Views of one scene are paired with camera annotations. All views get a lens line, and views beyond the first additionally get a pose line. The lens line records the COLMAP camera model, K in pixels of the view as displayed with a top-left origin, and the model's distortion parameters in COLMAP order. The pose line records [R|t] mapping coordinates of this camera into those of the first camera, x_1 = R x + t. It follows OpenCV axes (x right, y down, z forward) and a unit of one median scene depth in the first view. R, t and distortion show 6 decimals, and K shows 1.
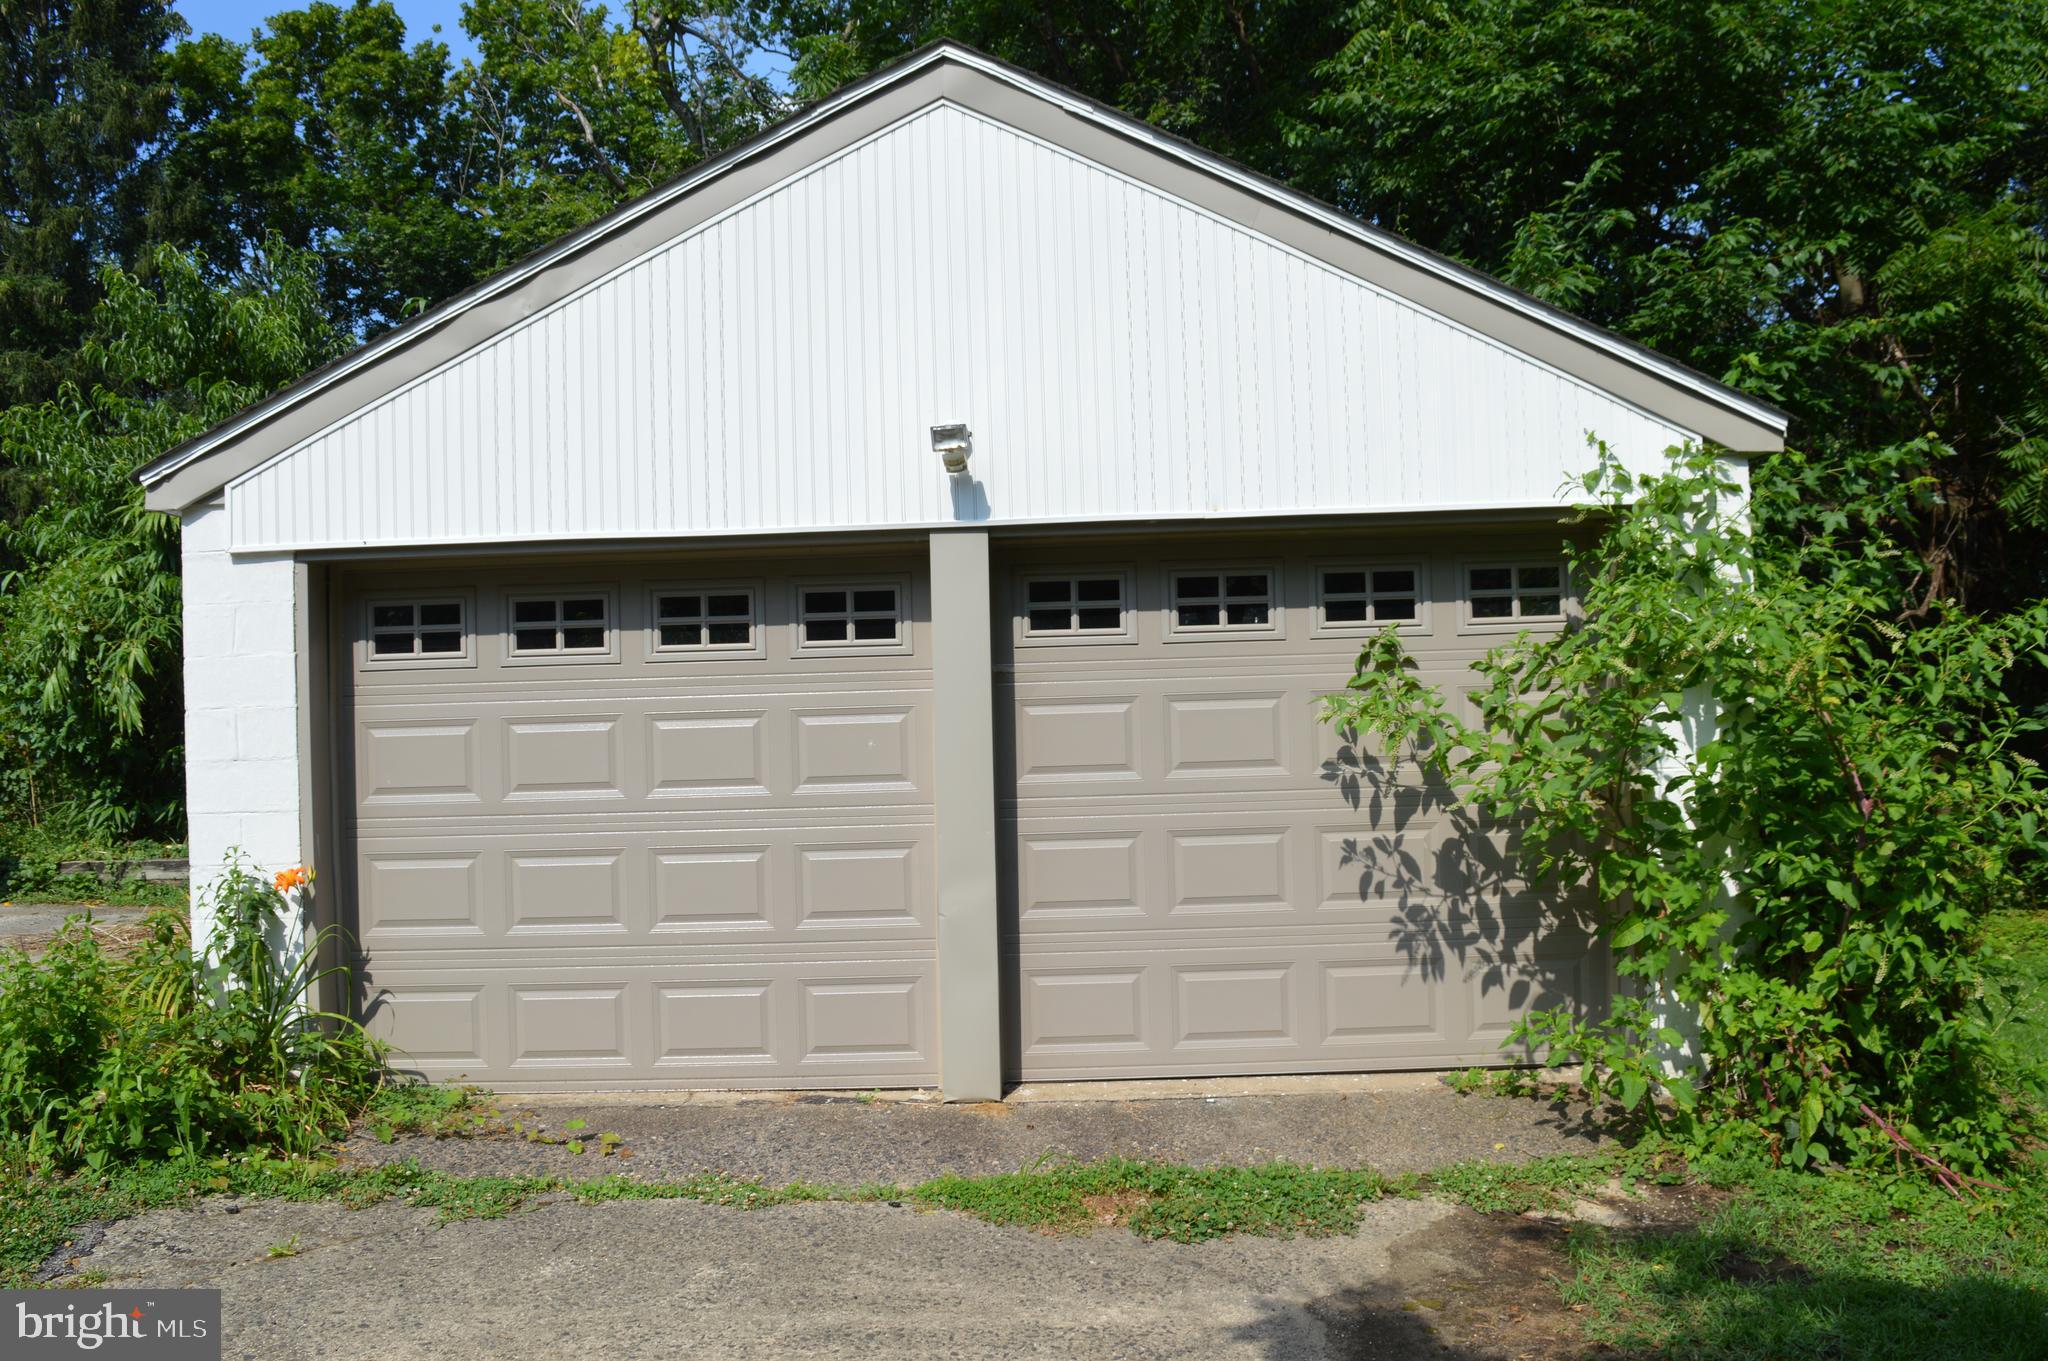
lens RADIAL K [[1623.7, 0, 1013.5], [0, 1623.7, 673.0], [0, 0, 1]] dist [-0.088965, 0.015436]
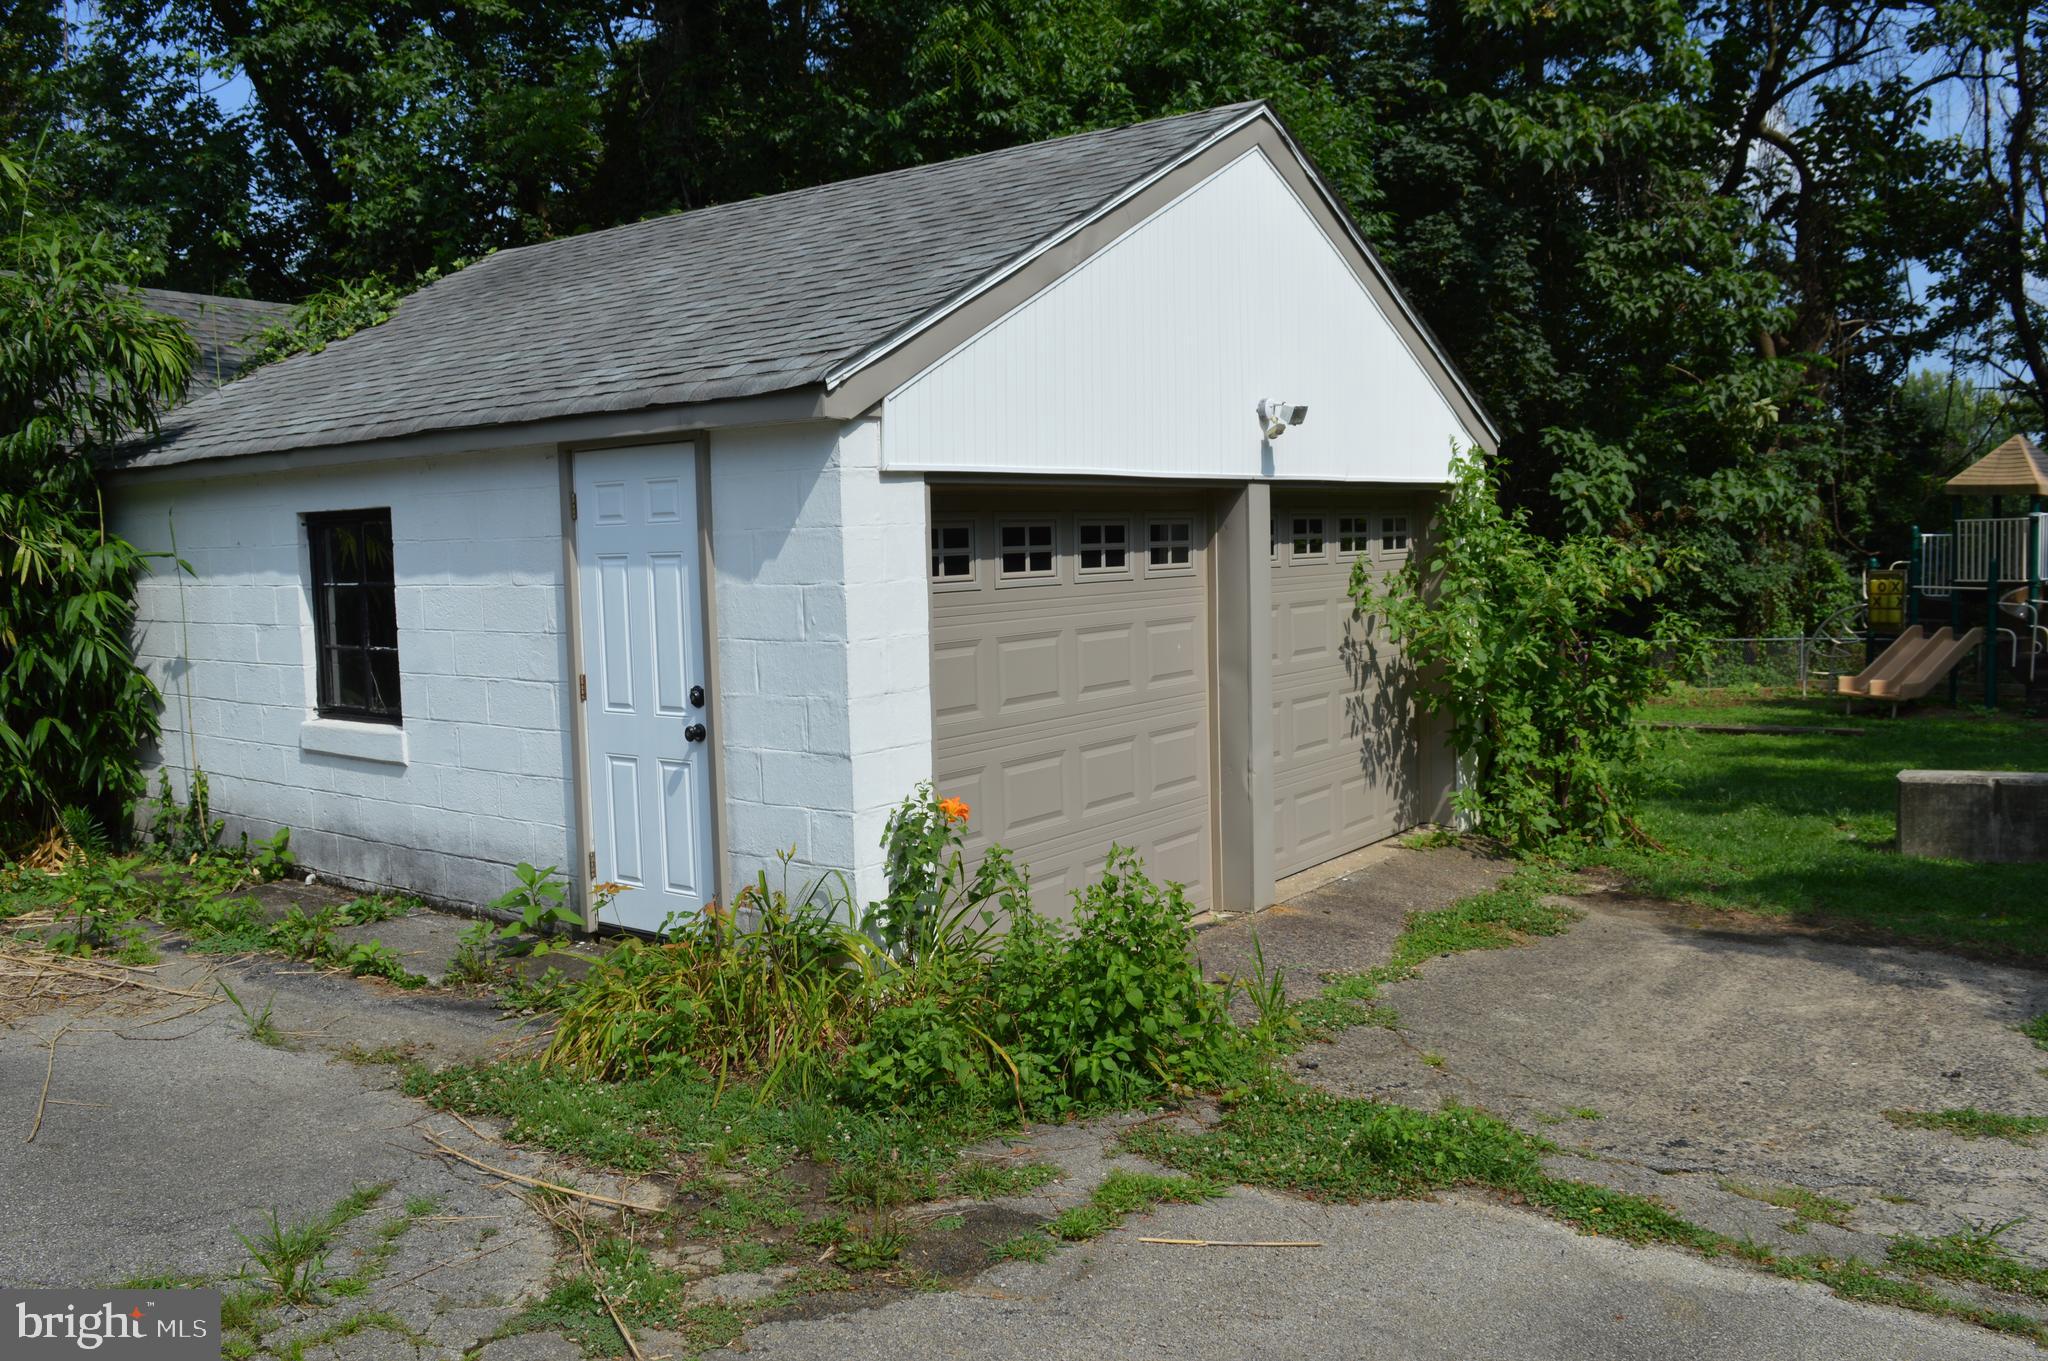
lens RADIAL K [[1623.7, 0, 1013.5], [0, 1623.7, 673.0], [0, 0, 1]] dist [-0.088965, 0.015436]
pose [[0.594986, -0.053704, 0.801940, -1.211894], [-0.001337, 0.997698, 0.067804, -0.021866], [-0.803735, -0.041415, 0.593544, 0.374435]]
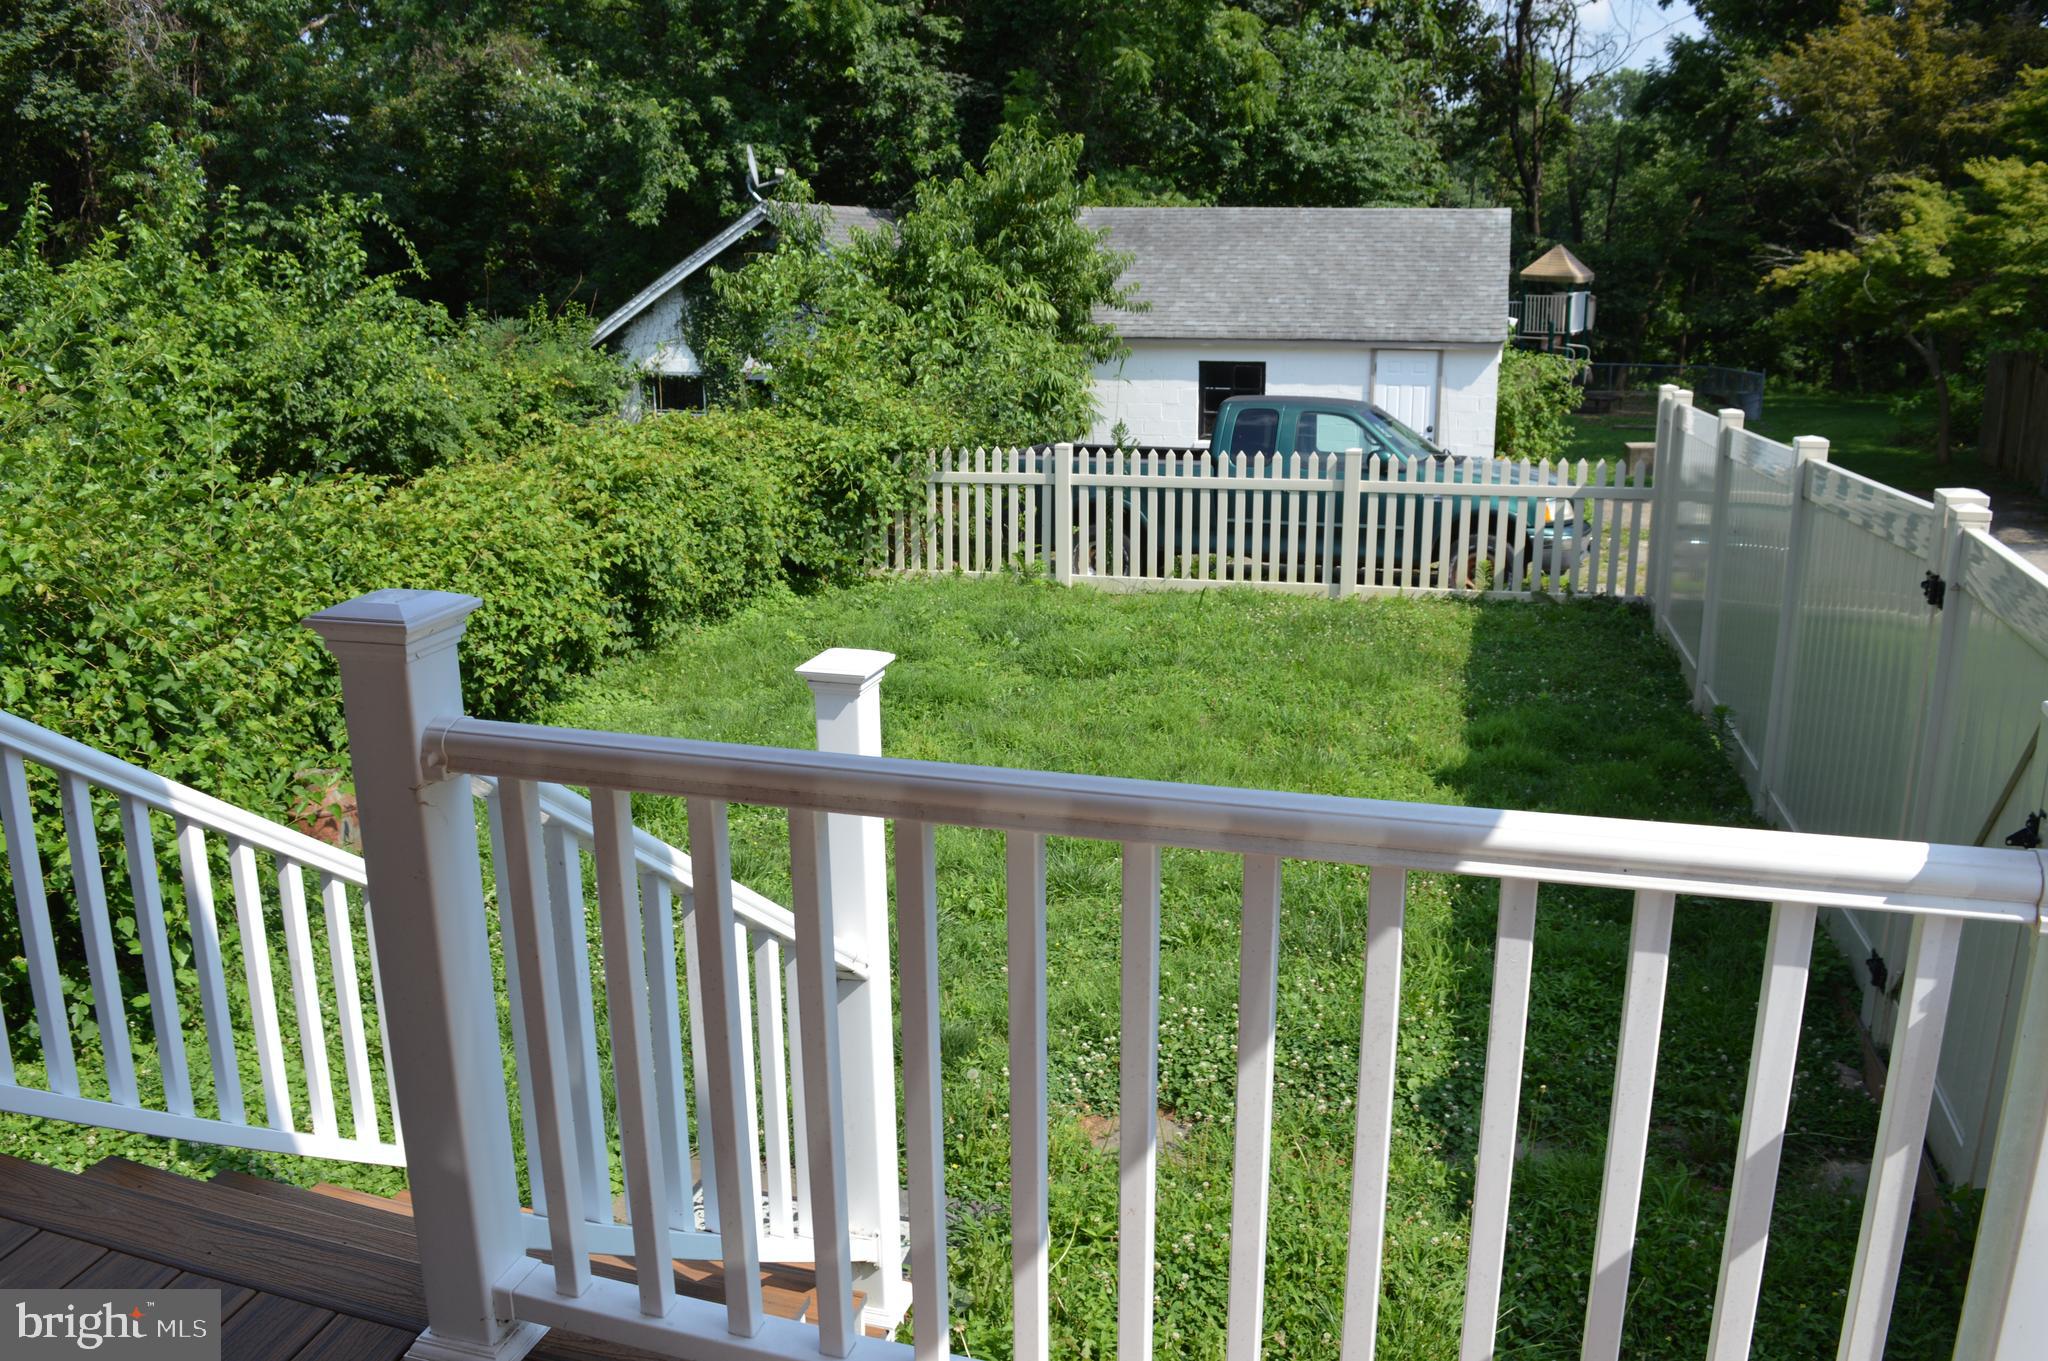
lens RADIAL K [[1623.7, 0, 1013.5], [0, 1623.7, 673.0], [0, 0, 1]] dist [-0.088965, 0.015436]
pose [[0.268085, -0.236857, 0.933825, -3.724384], [-0.000417, 0.969278, 0.245969, -0.245592], [-0.963395, -0.066330, 0.259750, 1.019457]]
